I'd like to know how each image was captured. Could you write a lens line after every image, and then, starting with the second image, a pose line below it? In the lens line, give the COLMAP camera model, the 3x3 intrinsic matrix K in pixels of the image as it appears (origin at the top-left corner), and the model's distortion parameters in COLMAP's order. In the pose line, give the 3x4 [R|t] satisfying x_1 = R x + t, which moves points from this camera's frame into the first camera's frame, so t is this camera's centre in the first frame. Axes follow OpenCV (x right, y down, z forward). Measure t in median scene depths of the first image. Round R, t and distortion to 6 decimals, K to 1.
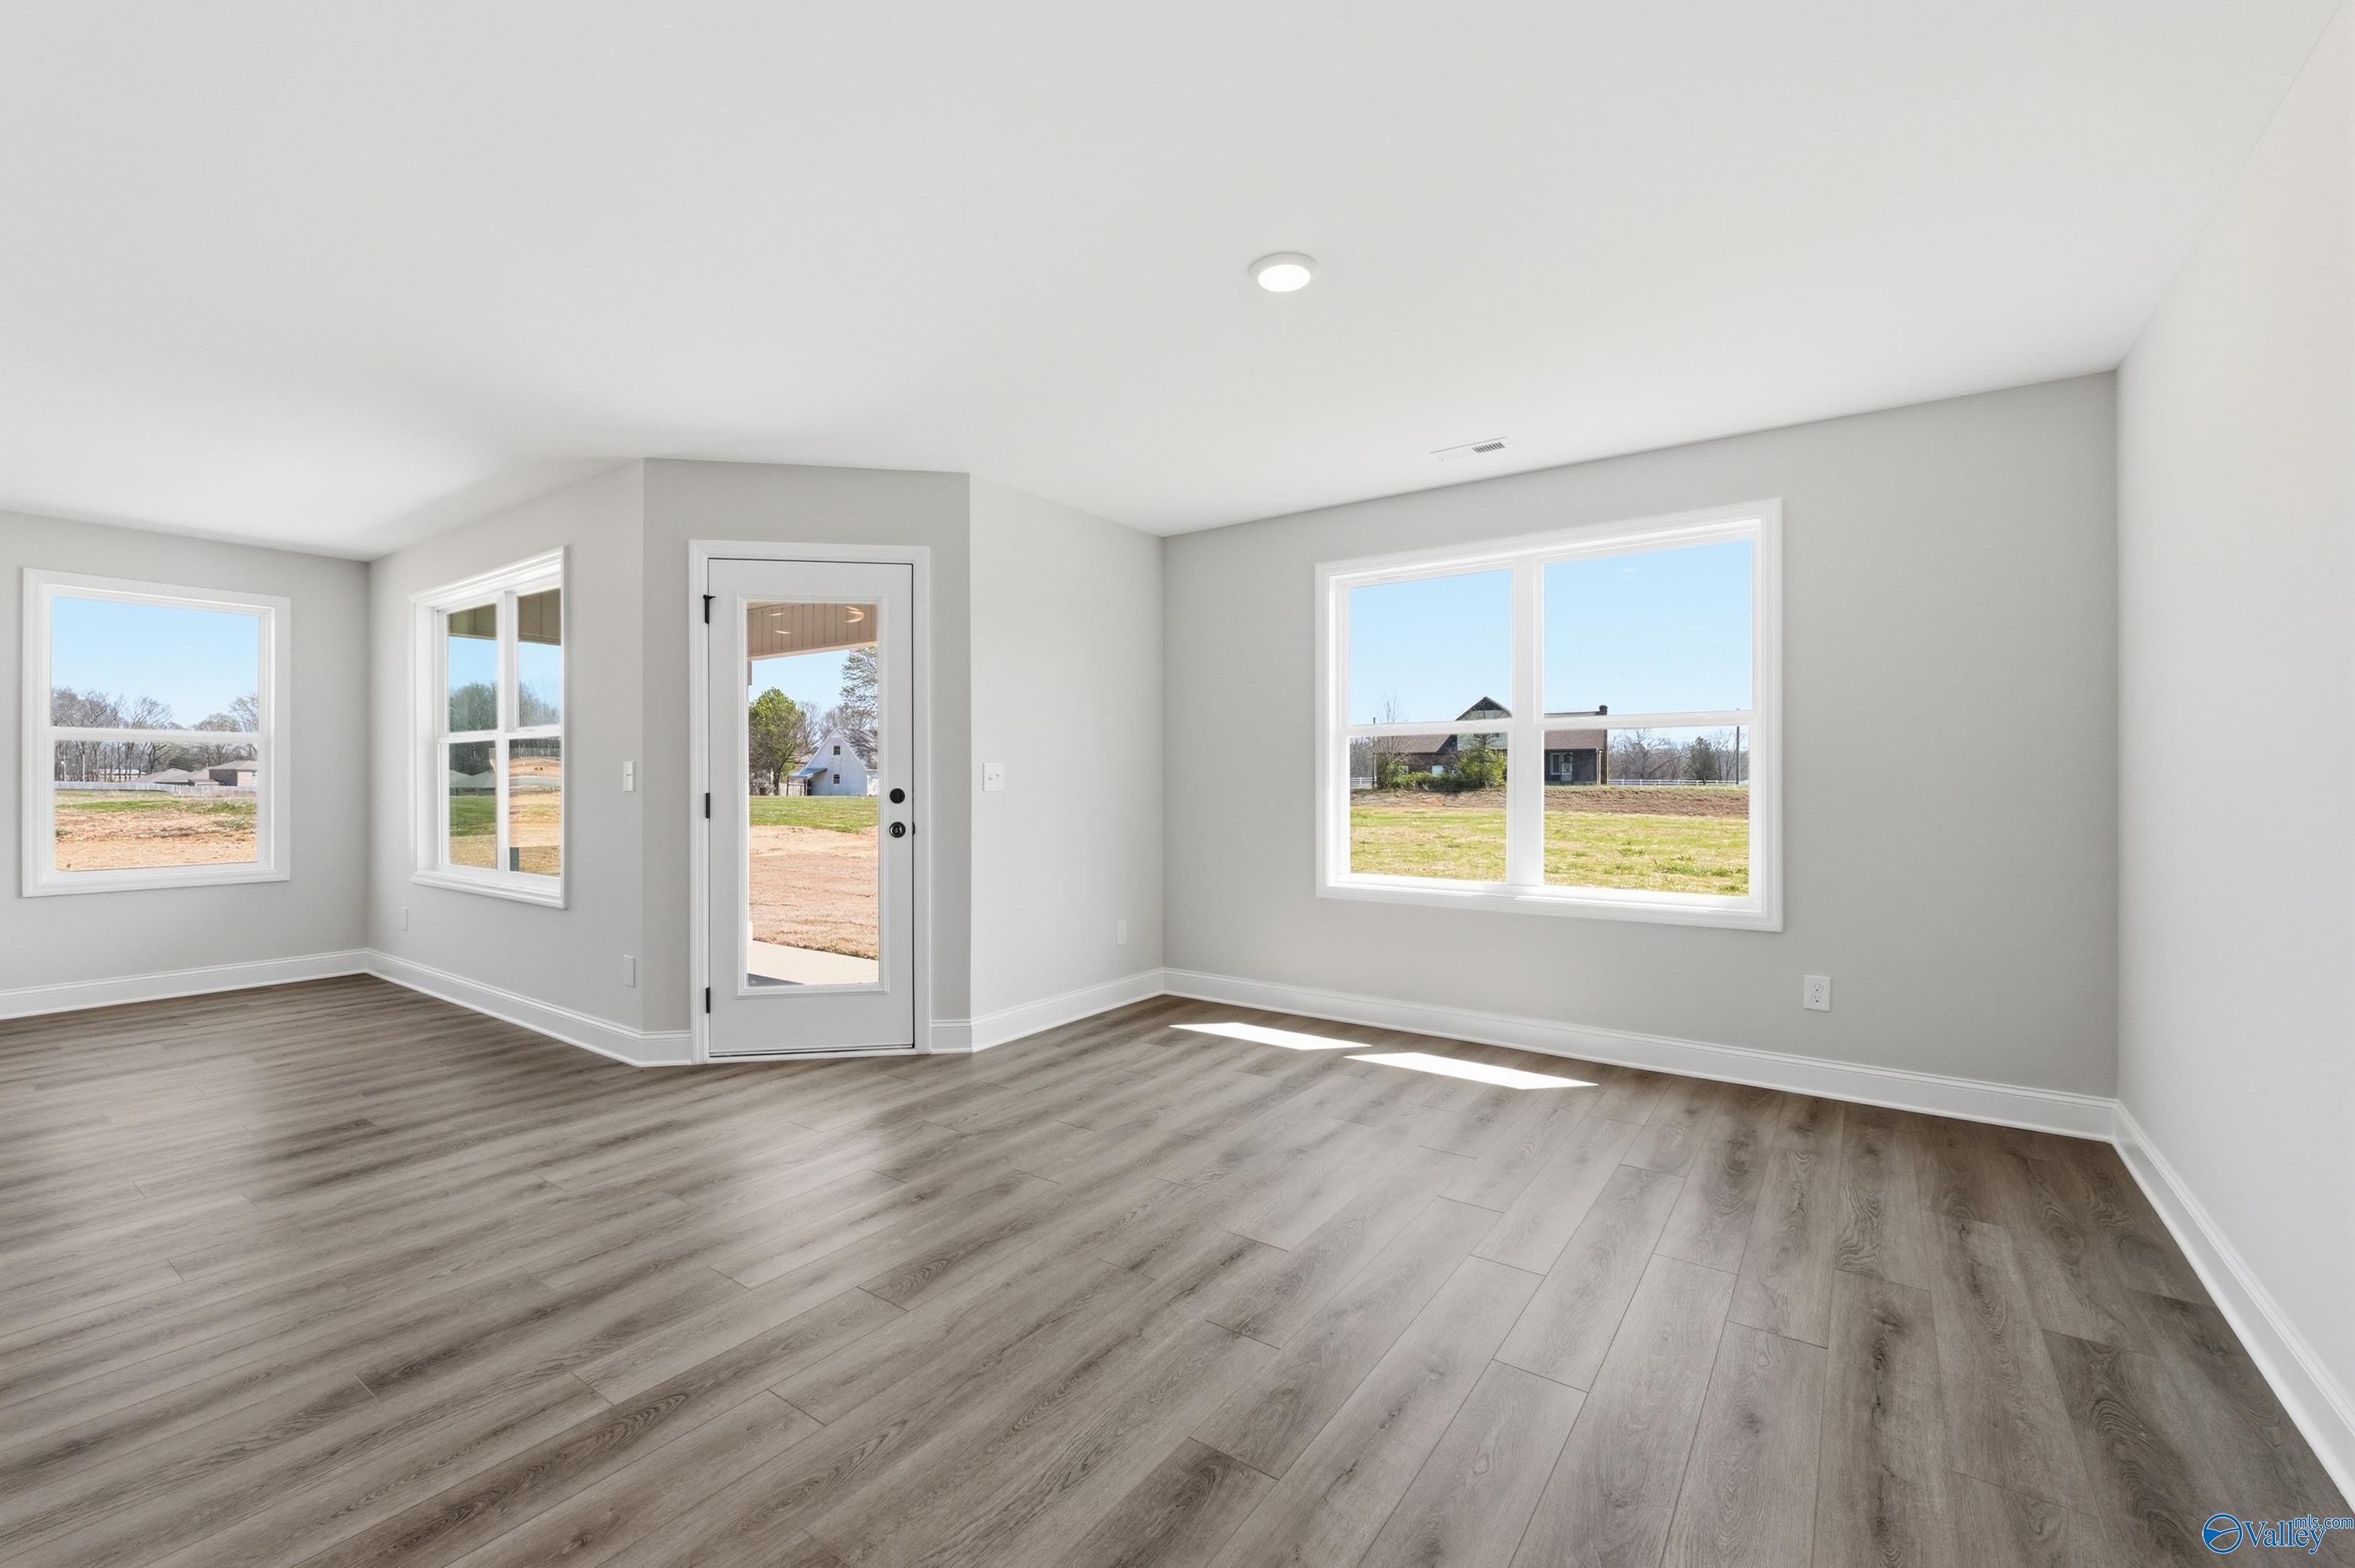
lens RADIAL K [[986.4, 0, 1140.4], [0, 986.4, 770.7], [0, 0, 1]] dist [0.002494, 0.000581]
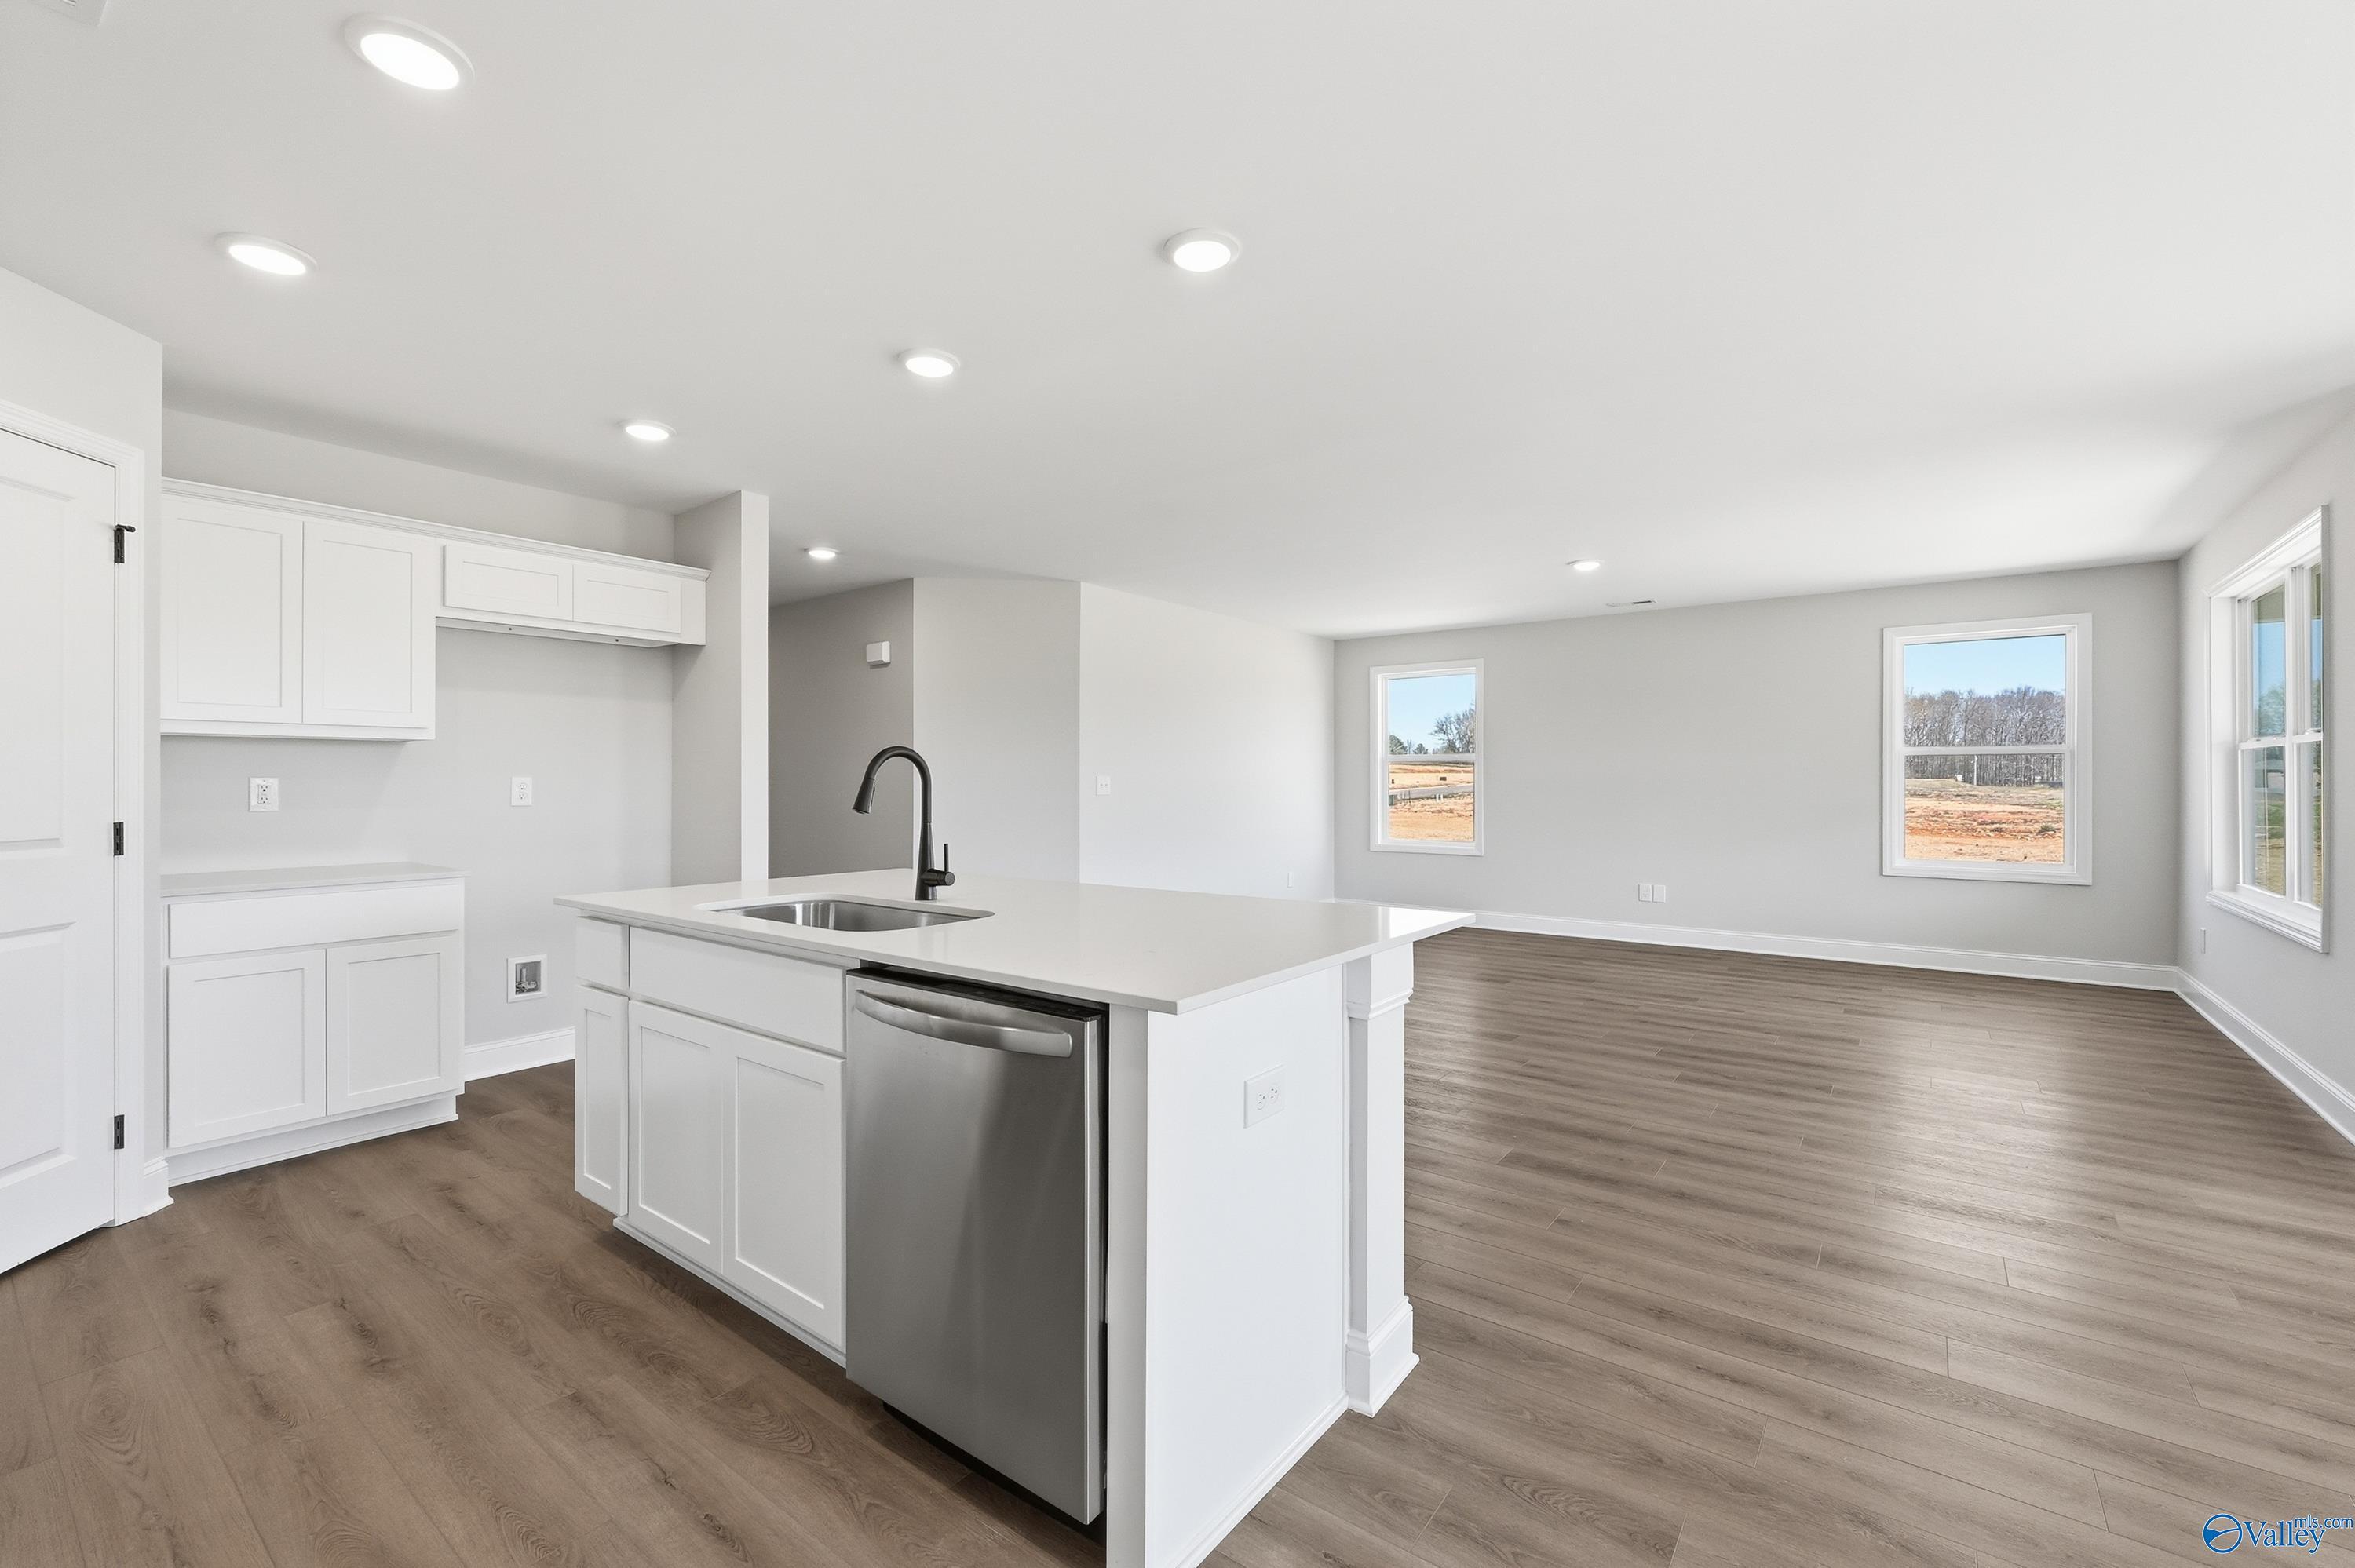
lens RADIAL K [[986.4, 0, 1180.6], [0, 986.4, 779.2], [0, 0, 1]] dist [0.002494, 0.000581]
pose [[0.000656, 0.001775, -0.999998, 0.209221], [0.007250, 0.999972, 0.001779, -0.010704], [0.999974, -0.007251, 0.000643, 0.056060]]
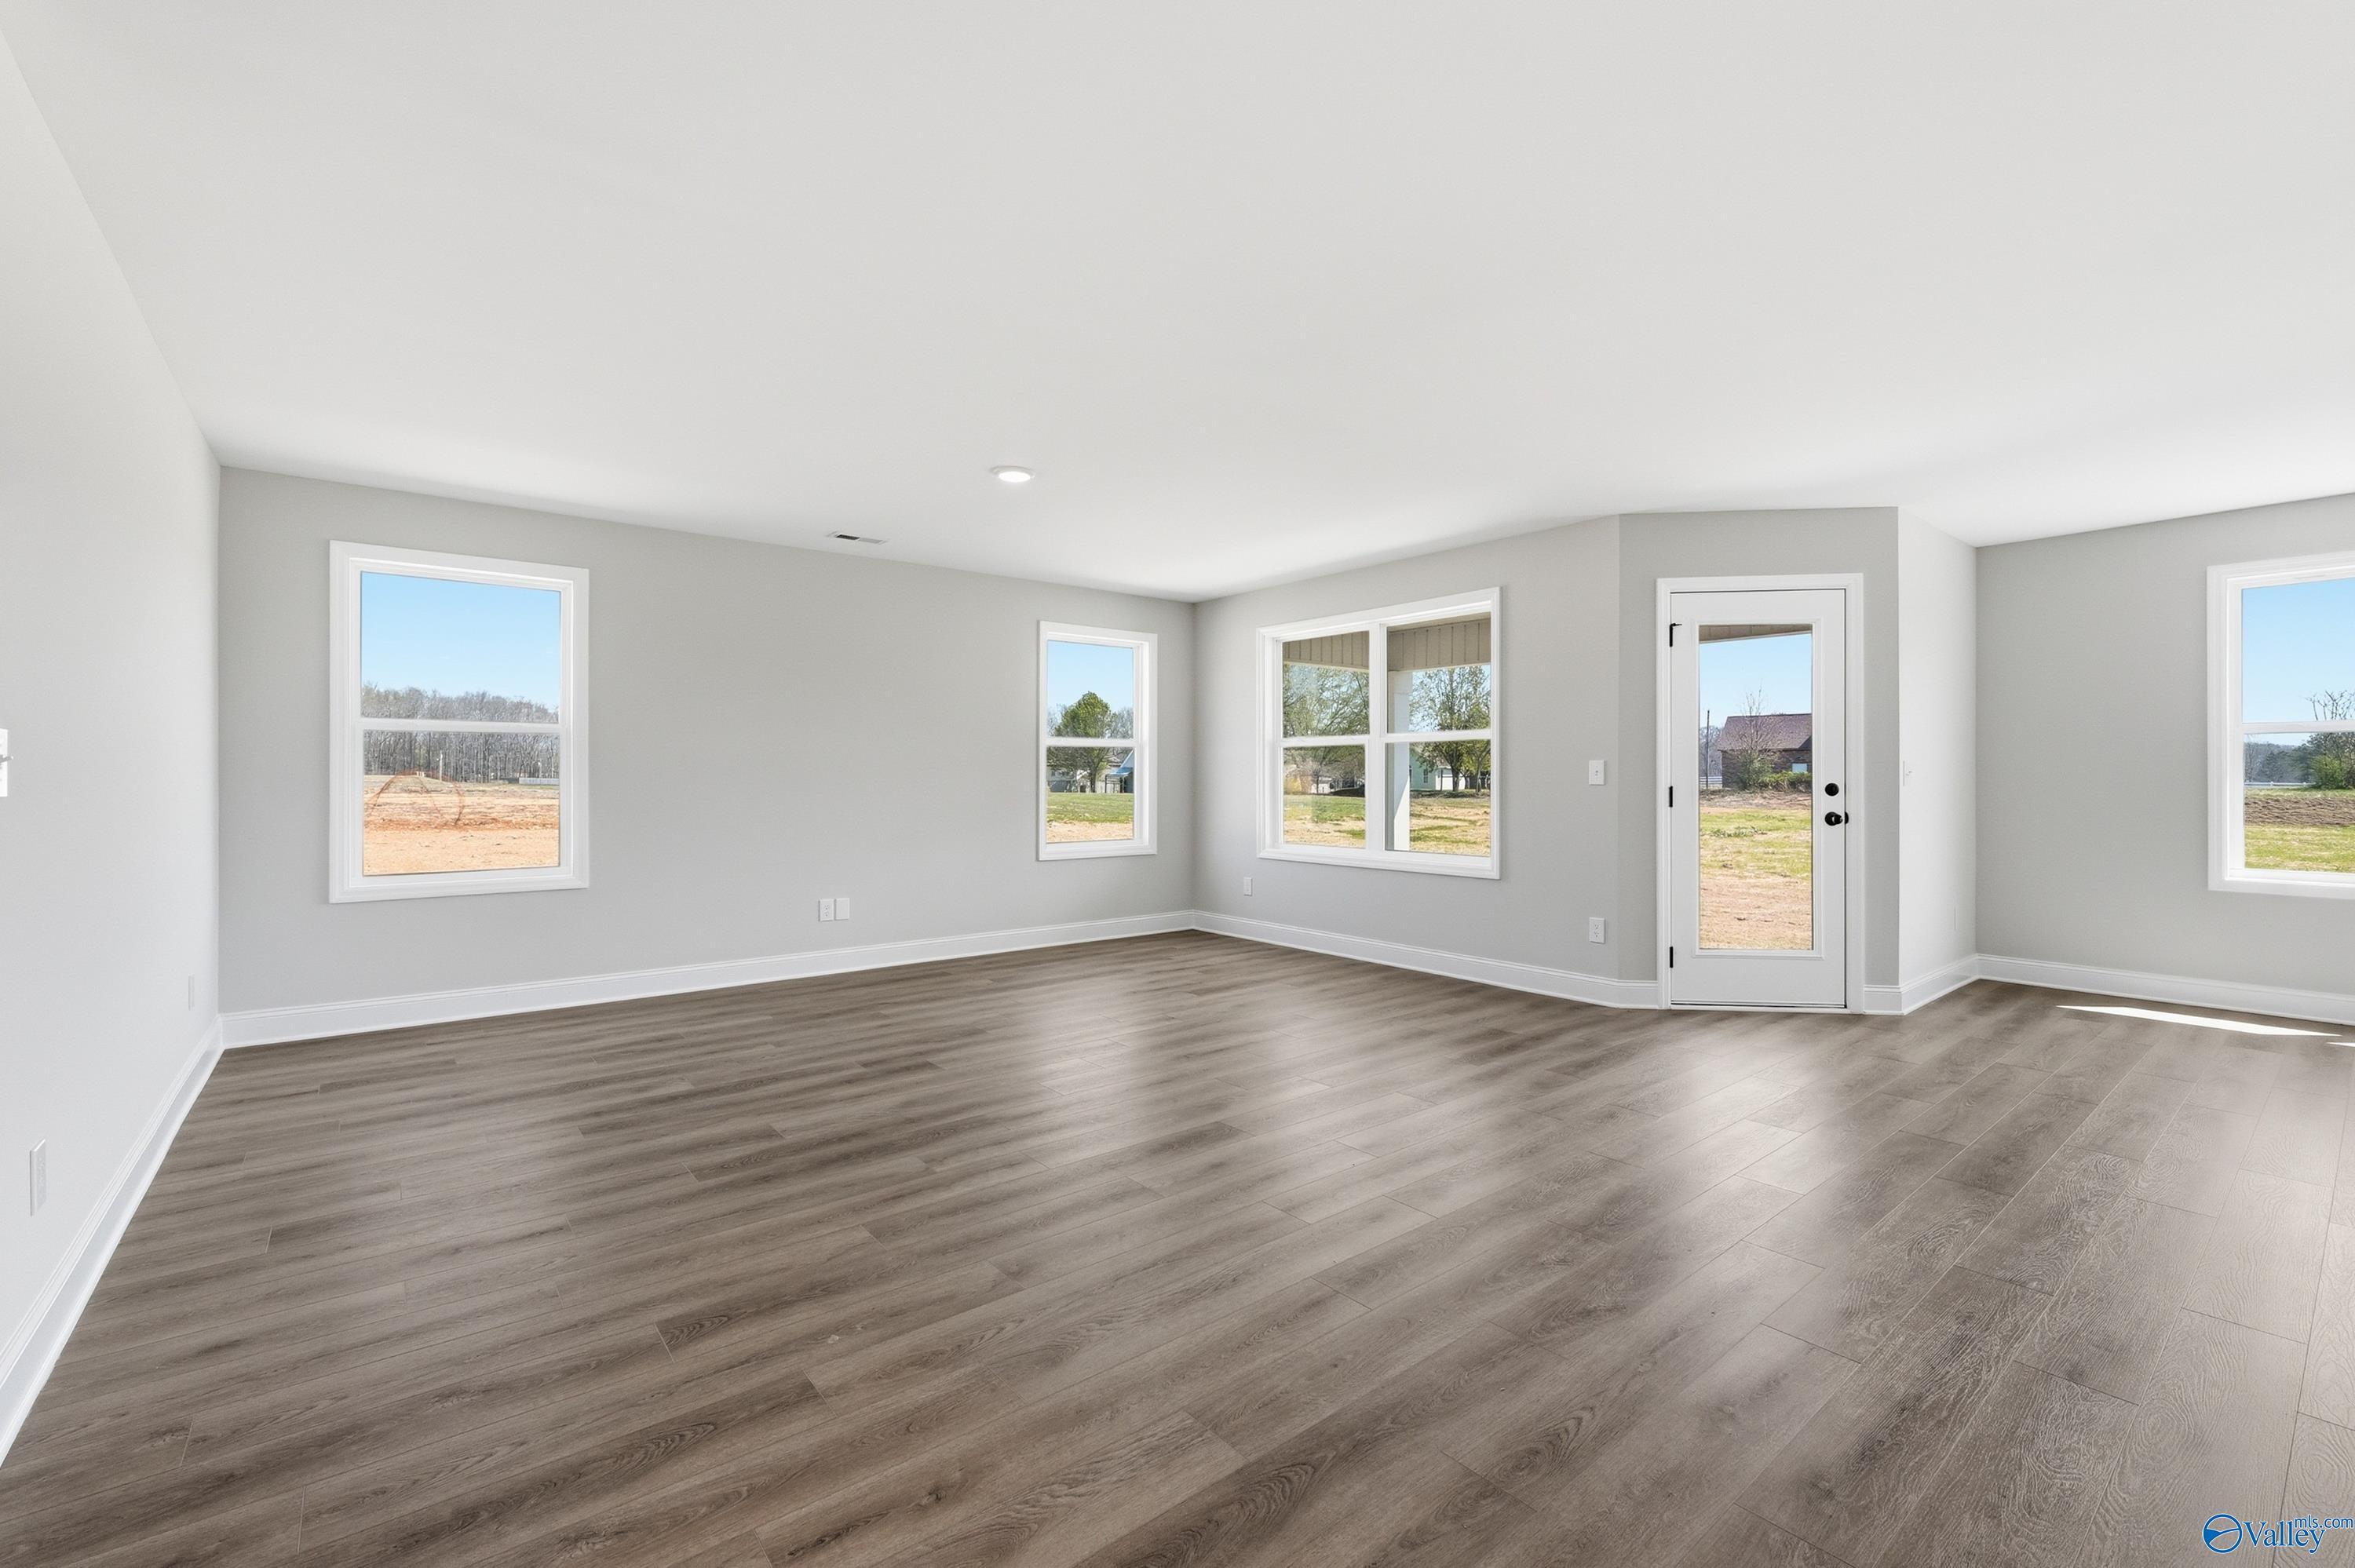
lens RADIAL K [[986.4, 0, 1187.1], [0, 986.4, 776.5], [0, 0, 1]] dist [0.002494, 0.000581]
pose [[0.966443, 0.001730, -0.256876, -0.588013], [0.000120, 0.999974, 0.007187, 0.001246], [0.256882, -0.006976, 0.966418, -0.272717]]
